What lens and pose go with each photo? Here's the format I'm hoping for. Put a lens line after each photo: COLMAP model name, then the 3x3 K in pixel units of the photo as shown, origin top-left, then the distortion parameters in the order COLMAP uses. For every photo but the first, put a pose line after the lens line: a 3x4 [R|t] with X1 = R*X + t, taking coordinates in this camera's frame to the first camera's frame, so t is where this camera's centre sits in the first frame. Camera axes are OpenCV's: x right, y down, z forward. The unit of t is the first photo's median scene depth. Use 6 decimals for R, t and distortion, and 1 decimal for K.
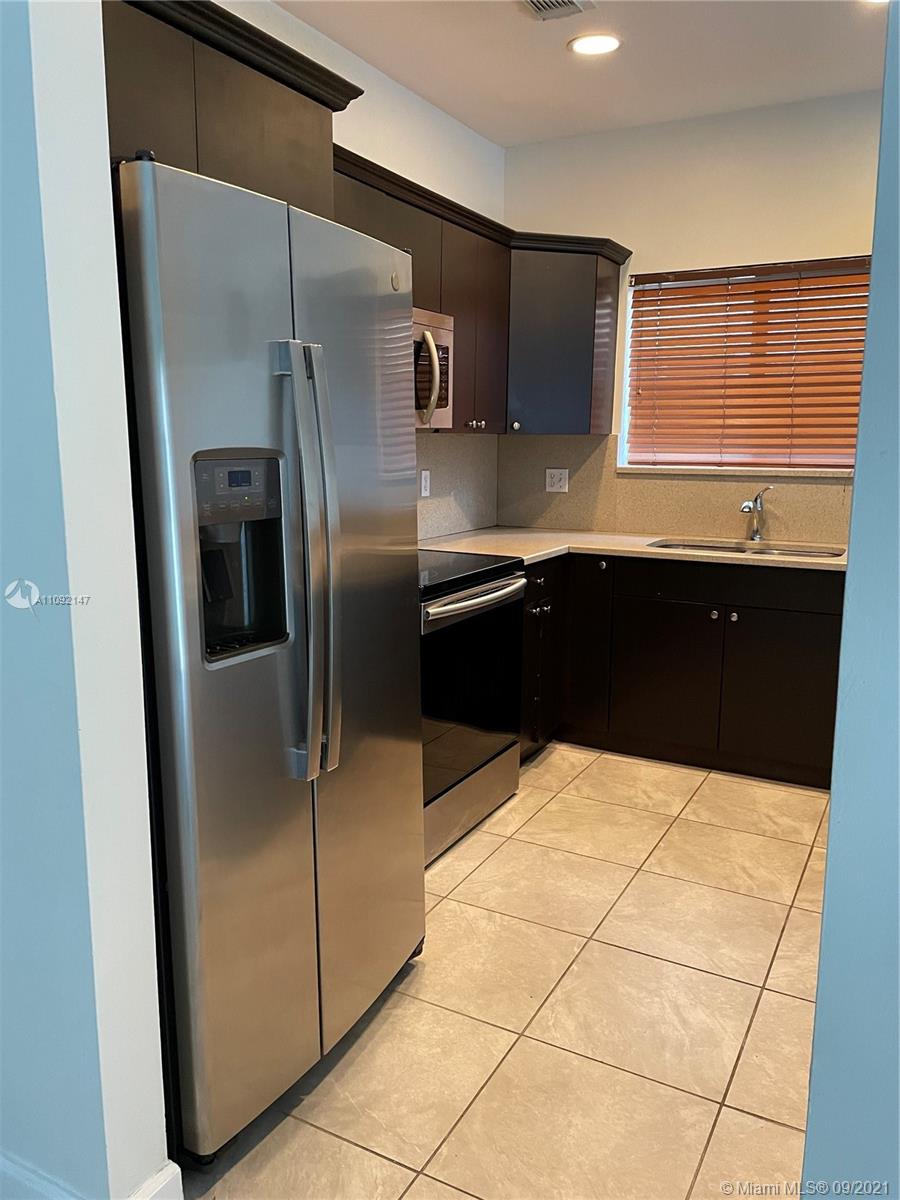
lens RADIAL K [[909.6, 0, 455.9], [0, 909.6, 583.7], [0, 0, 1]] dist [0.095076, -0.108664]
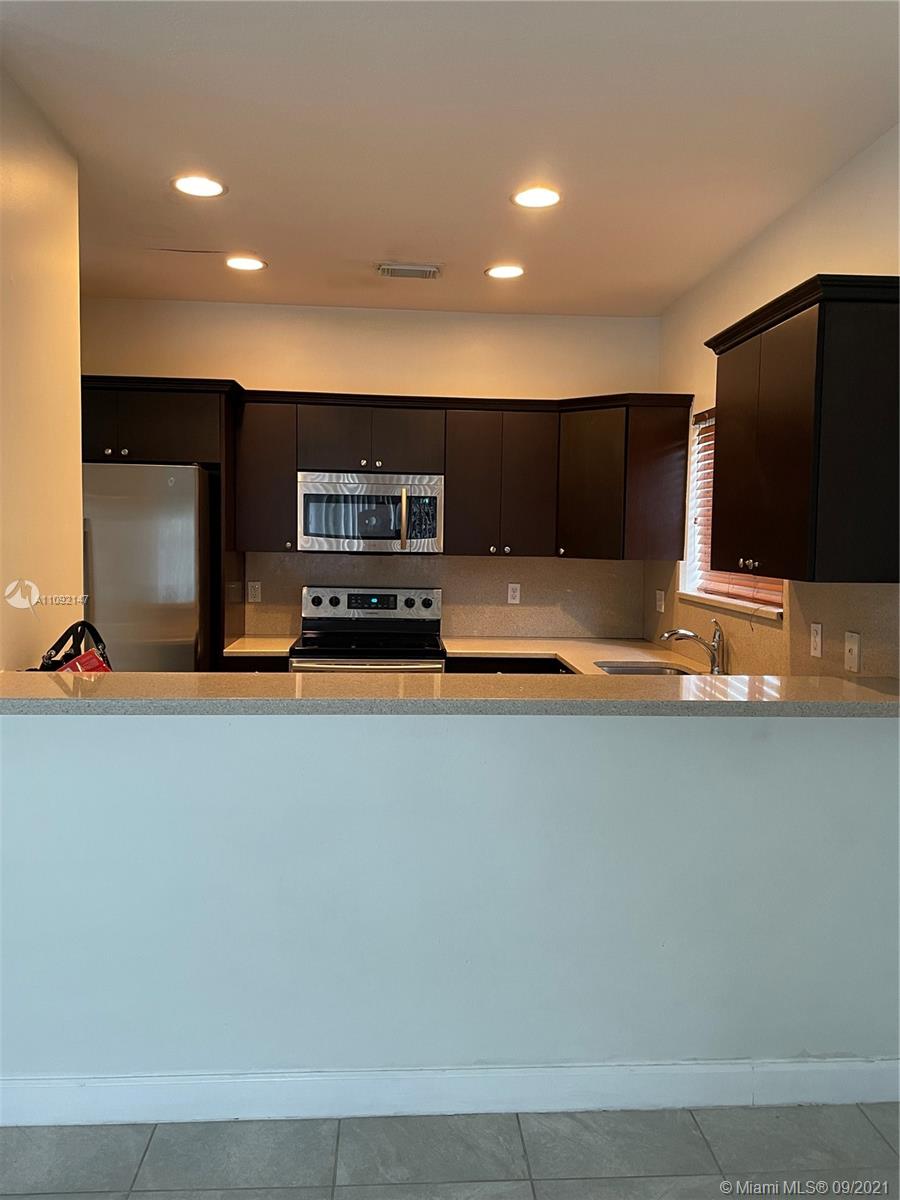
lens RADIAL K [[909.6, 0, 455.9], [0, 909.6, 583.7], [0, 0, 1]] dist [0.095076, -0.108664]
pose [[0.538055, 0.055596, -0.841075, 0.953226], [-0.150548, 0.988117, -0.030993, -0.067933], [0.829357, 0.143298, 0.540031, 0.223153]]
